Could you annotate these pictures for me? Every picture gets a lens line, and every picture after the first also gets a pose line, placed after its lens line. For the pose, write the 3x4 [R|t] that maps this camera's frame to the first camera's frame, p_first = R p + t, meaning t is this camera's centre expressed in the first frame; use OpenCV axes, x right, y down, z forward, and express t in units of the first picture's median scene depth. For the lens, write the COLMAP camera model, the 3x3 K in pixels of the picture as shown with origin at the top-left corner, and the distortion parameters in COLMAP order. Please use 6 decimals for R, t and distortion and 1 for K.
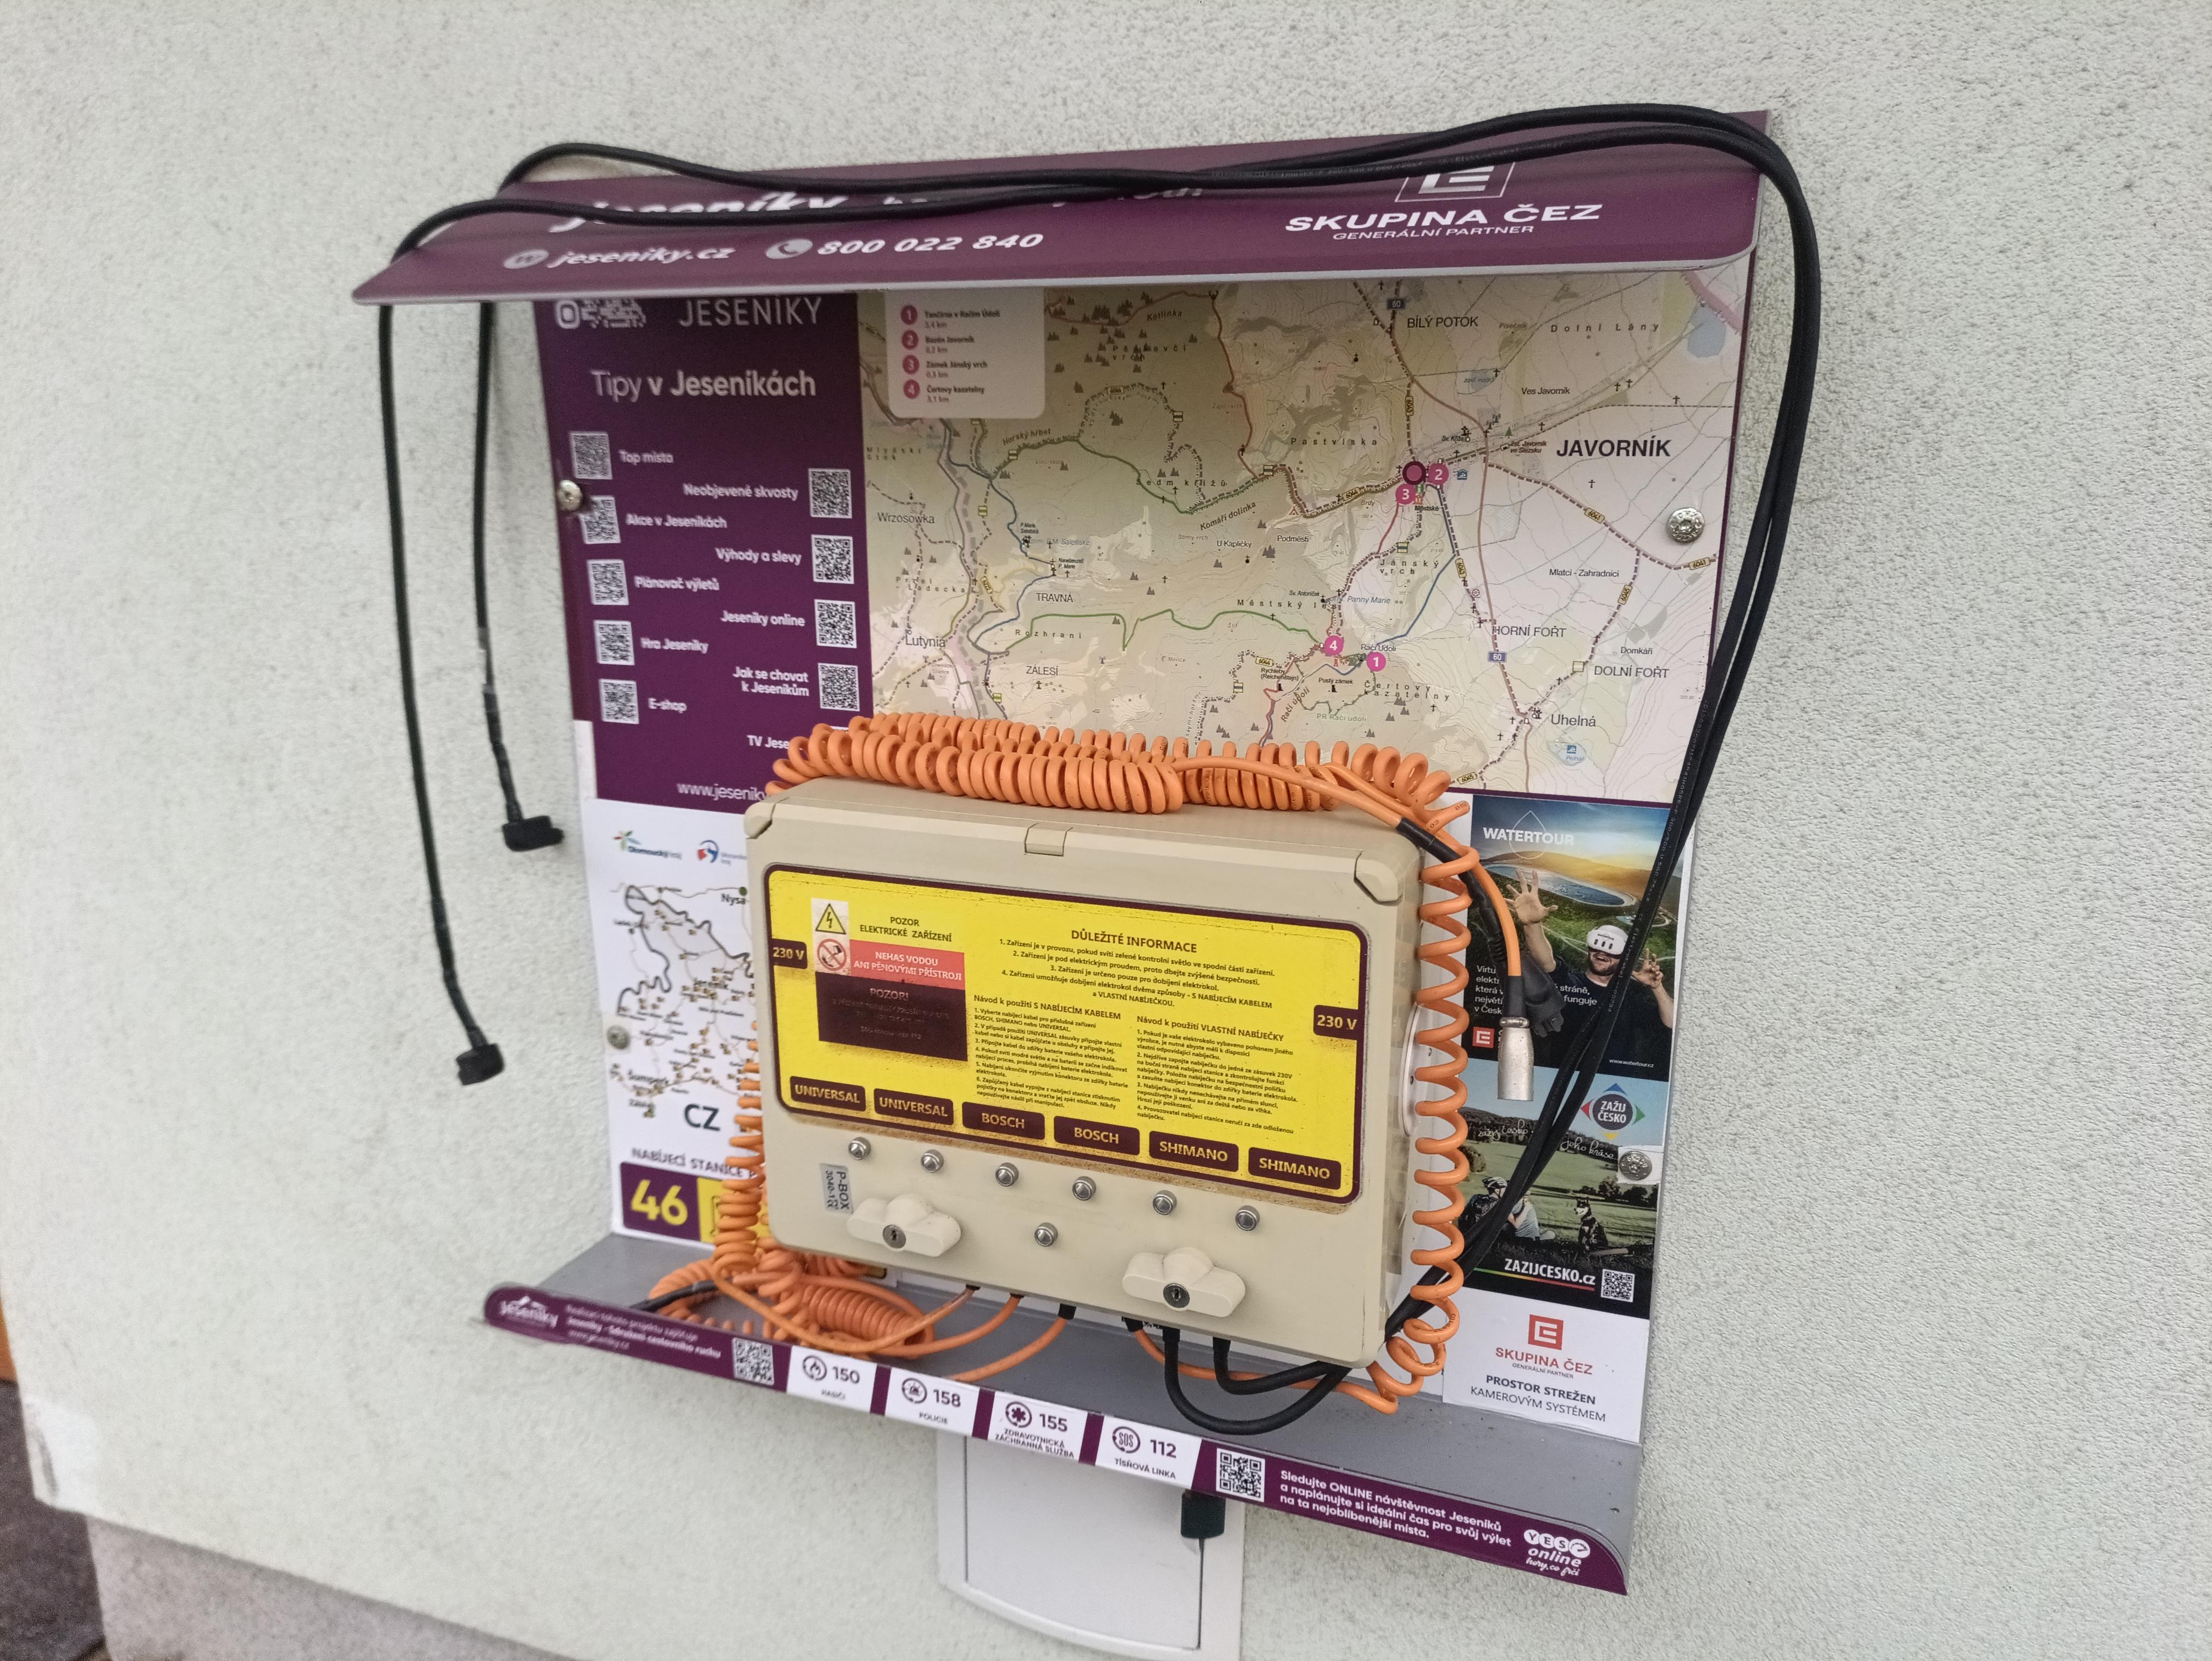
lens RADIAL K [[1627.8, 0, 1106.0], [0, 1627.8, 830.5], [0, 0, 1]] dist [0.051179, -0.048521]
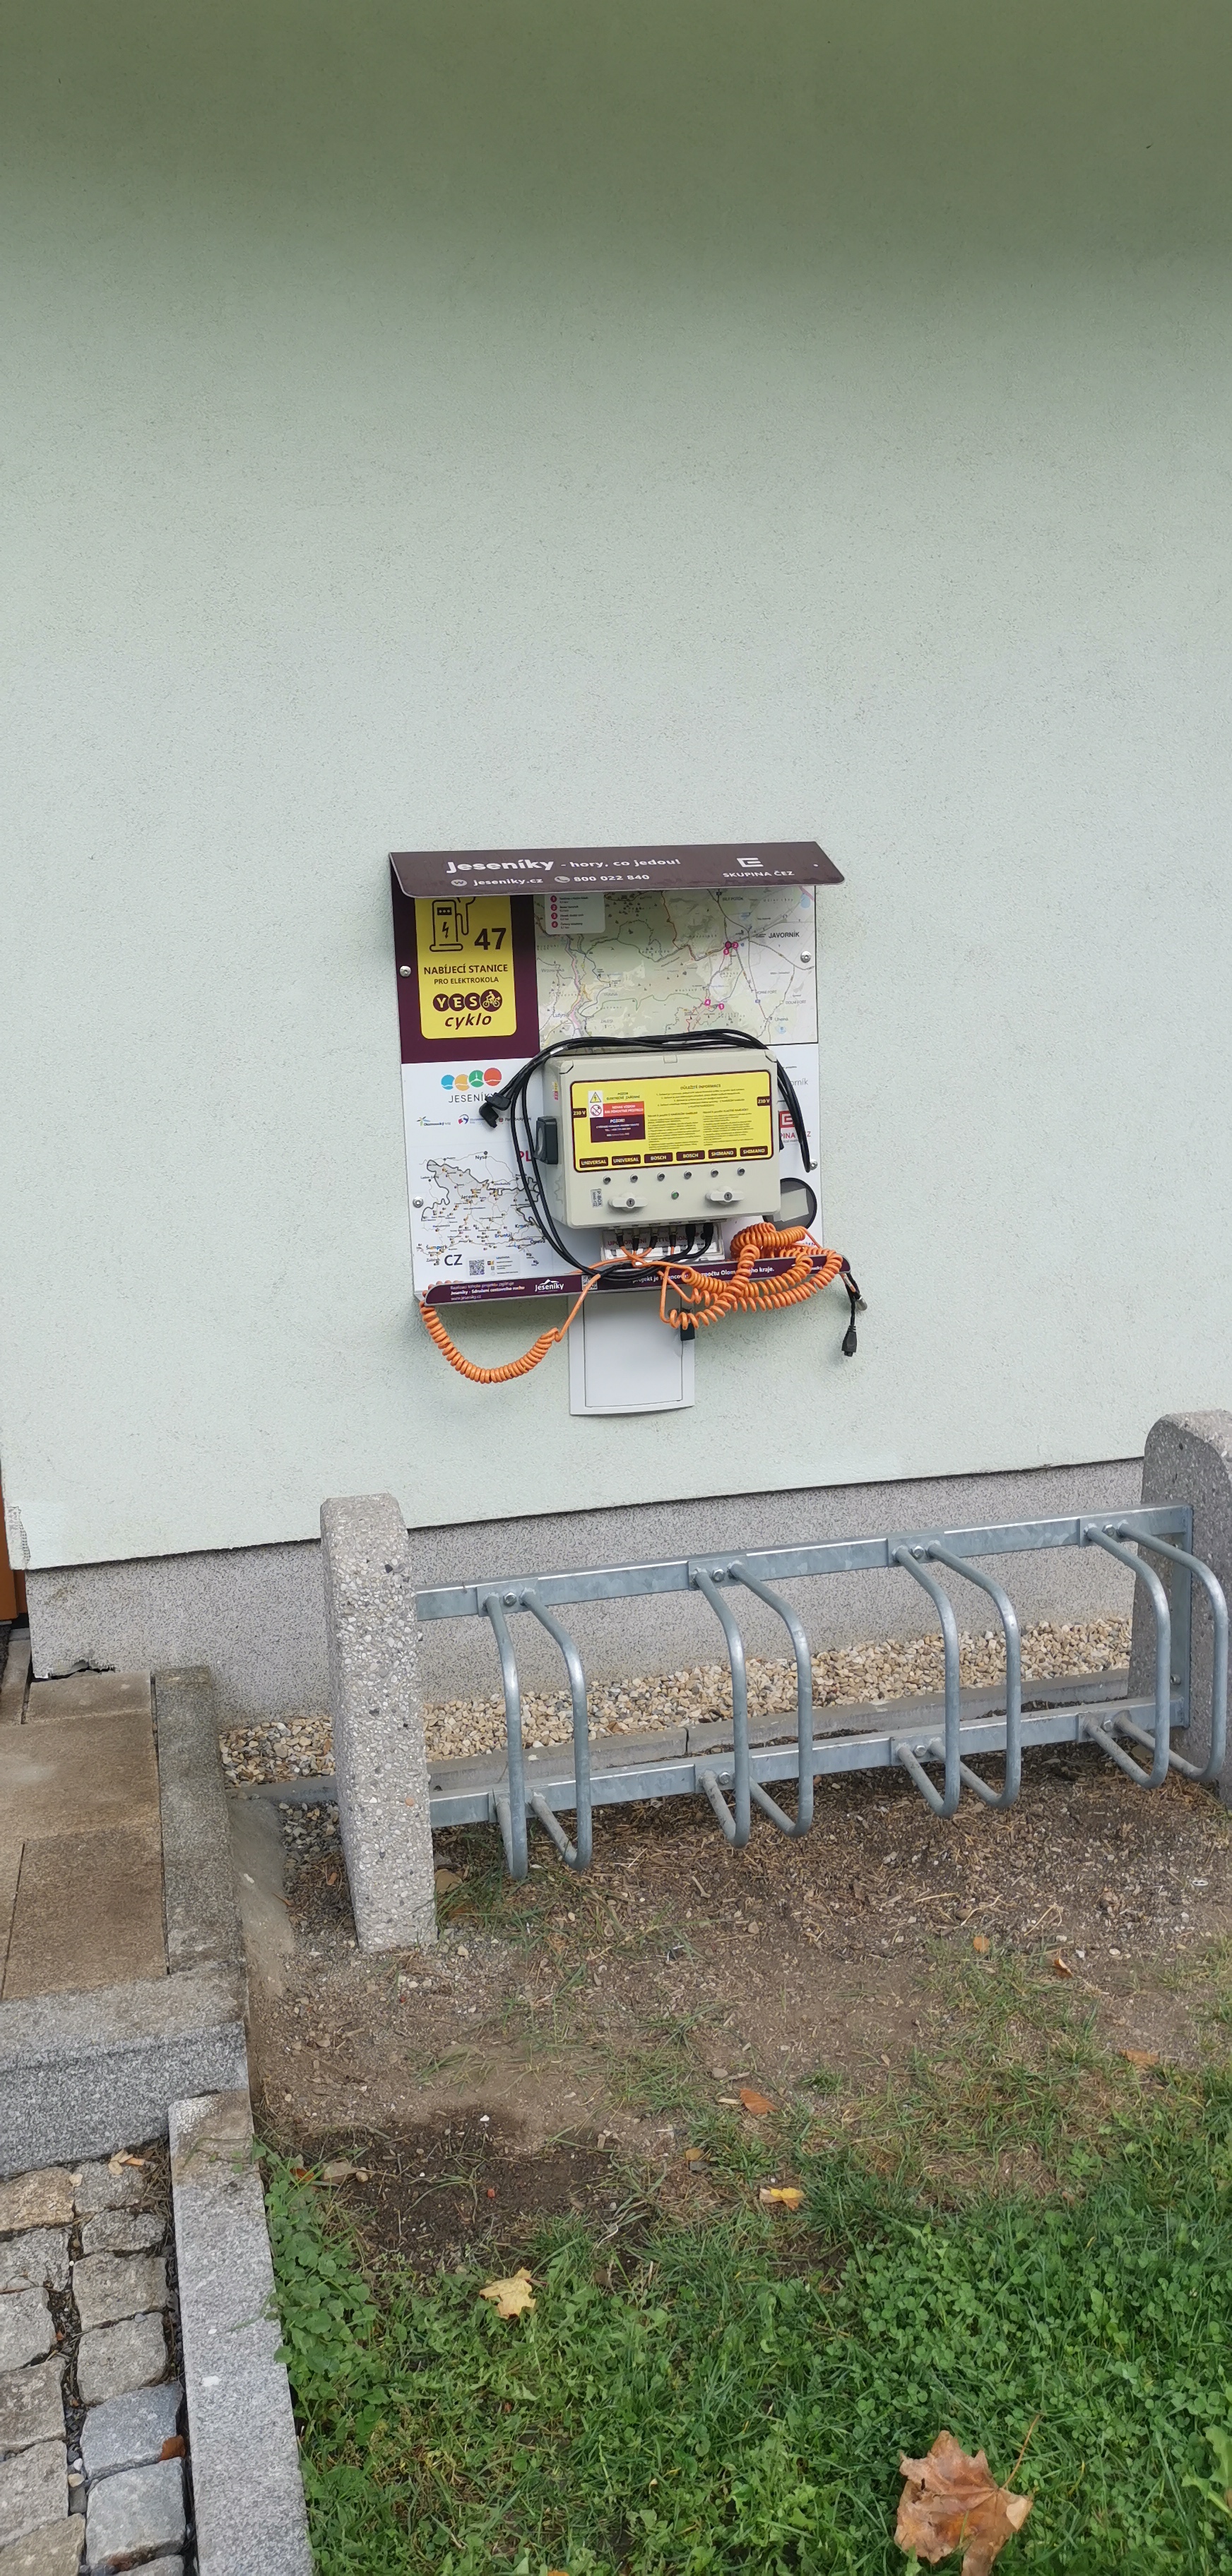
lens RADIAL K [[1901.4, 0, 616.0], [0, 1901.4, 1288.0], [0, 0, 1]] dist [-0.000837, -0.000030]
pose [[0.829739, -0.123329, 0.544356, -2.041305], [0.178910, 0.982589, -0.050091, 0.568944], [-0.528701, 0.138953, 0.837358, -1.841100]]
